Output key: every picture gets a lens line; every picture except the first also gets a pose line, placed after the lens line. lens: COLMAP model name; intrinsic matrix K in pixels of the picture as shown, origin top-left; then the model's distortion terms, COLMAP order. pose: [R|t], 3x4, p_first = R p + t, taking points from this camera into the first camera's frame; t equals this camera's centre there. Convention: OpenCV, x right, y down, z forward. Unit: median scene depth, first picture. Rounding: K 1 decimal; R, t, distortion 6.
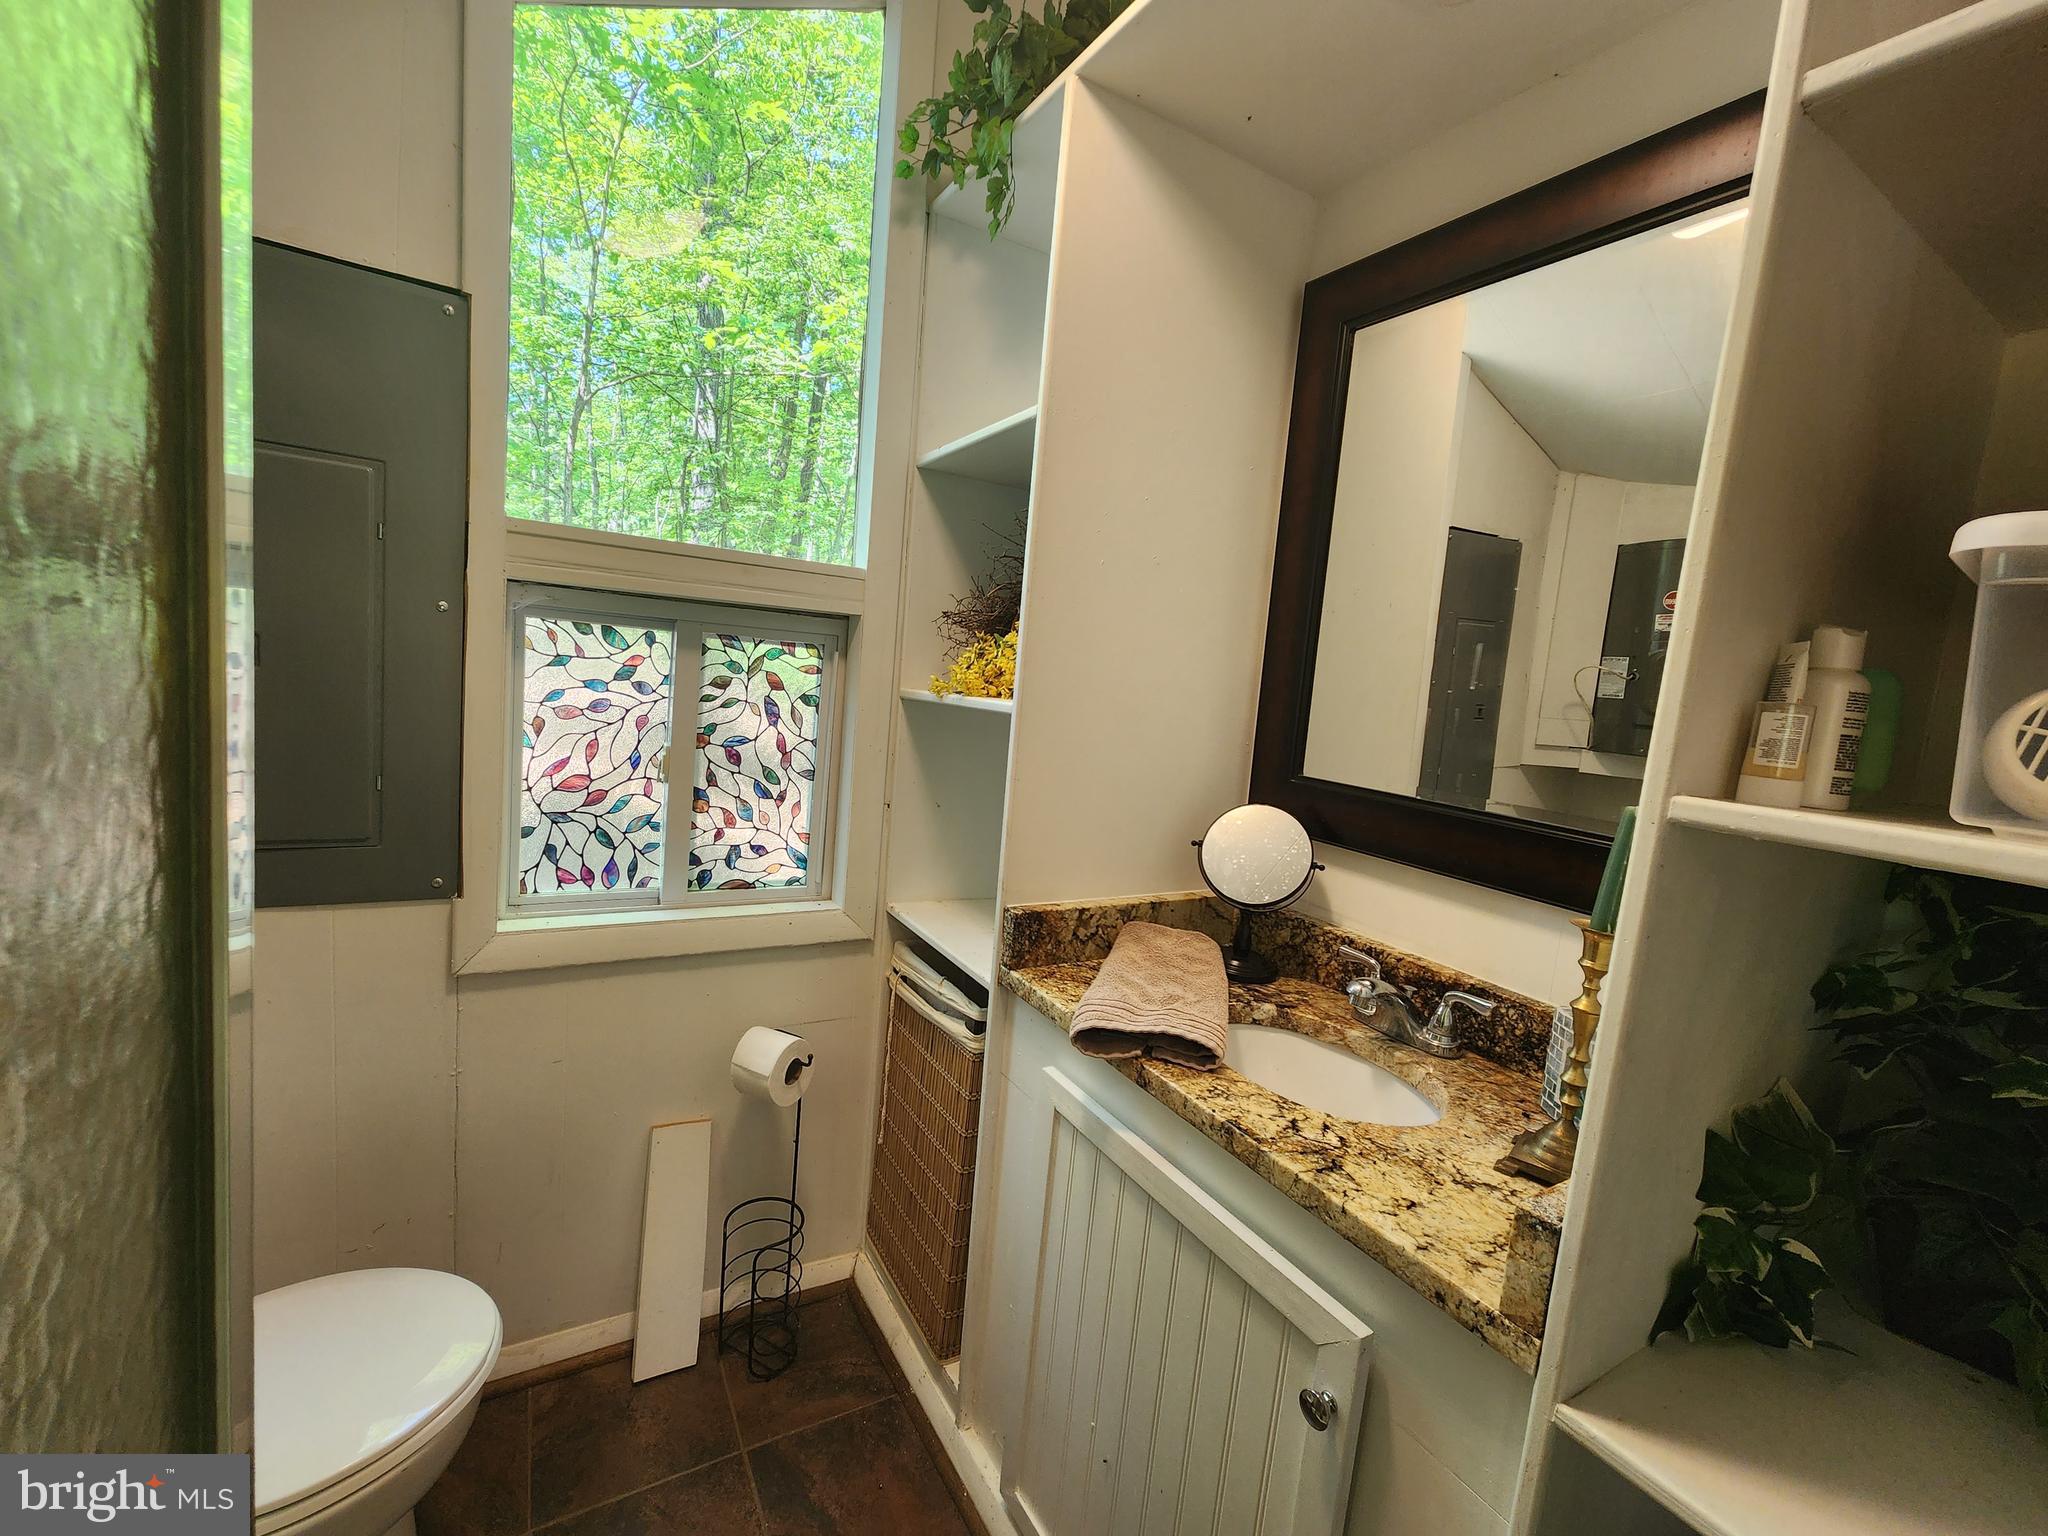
lens RADIAL K [[835.5, 0, 1009.7], [0, 835.5, 766.7], [0, 0, 1]] dist [0.004858, -0.003289]
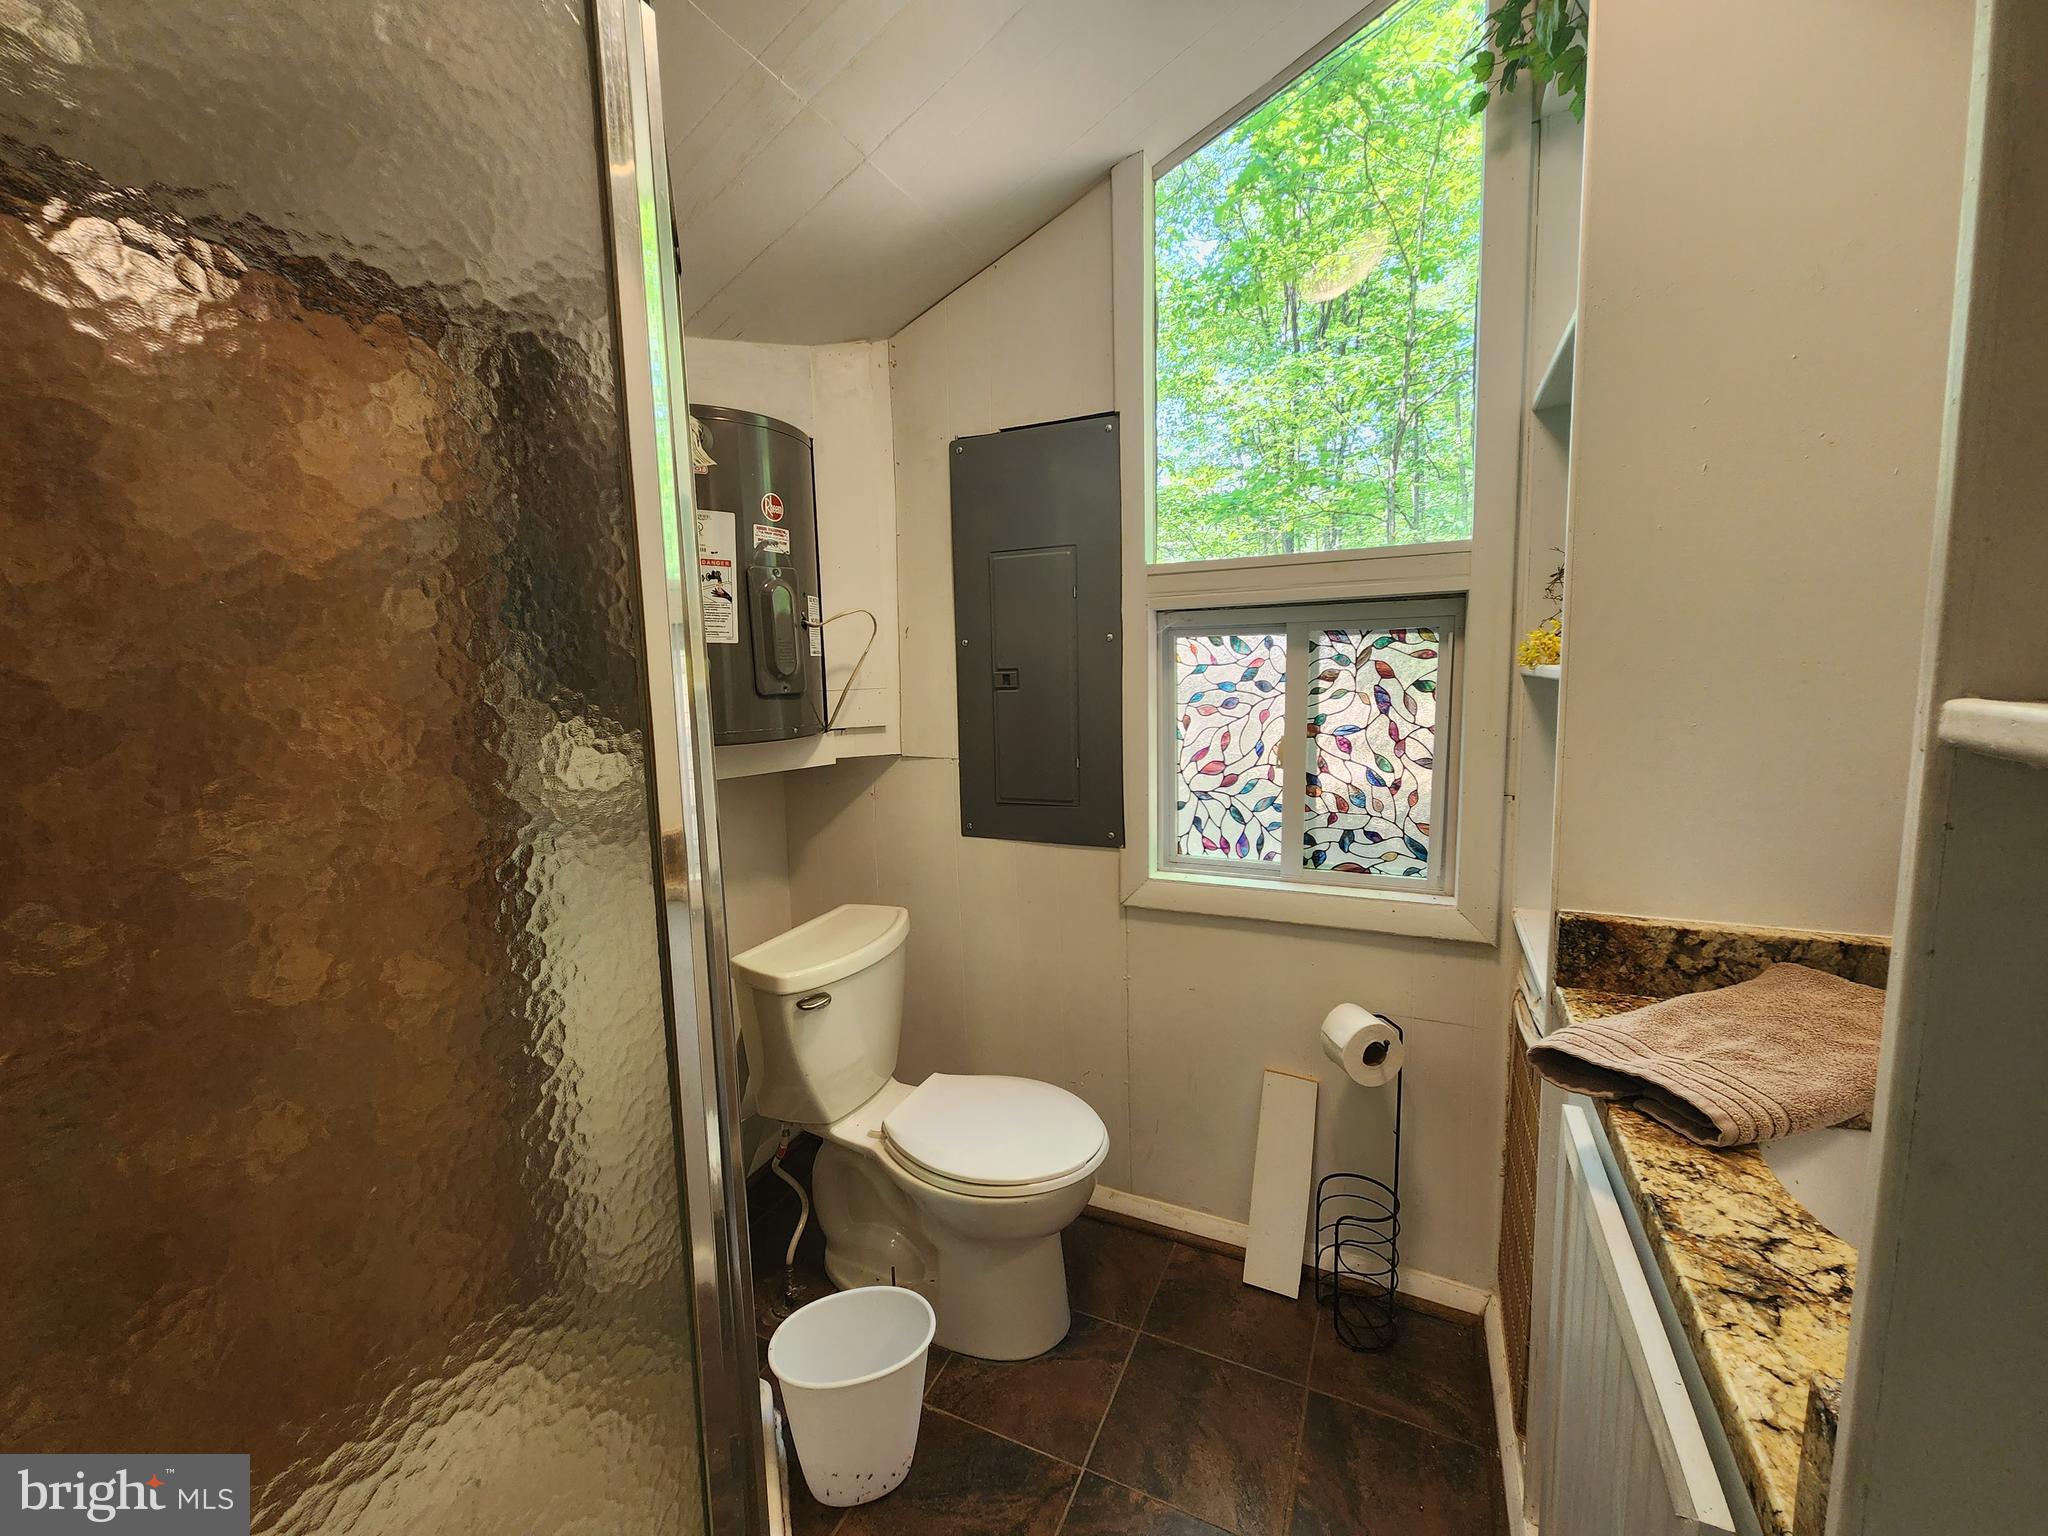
lens RADIAL K [[835.5, 0, 1007.6], [0, 835.5, 764.3], [0, 0, 1]] dist [0.004858, -0.003289]
pose [[0.566561, -0.001409, -0.824018, 0.313043], [-0.014895, 0.999818, -0.011951, 0.033020], [0.823885, 0.019045, 0.566437, 0.056459]]
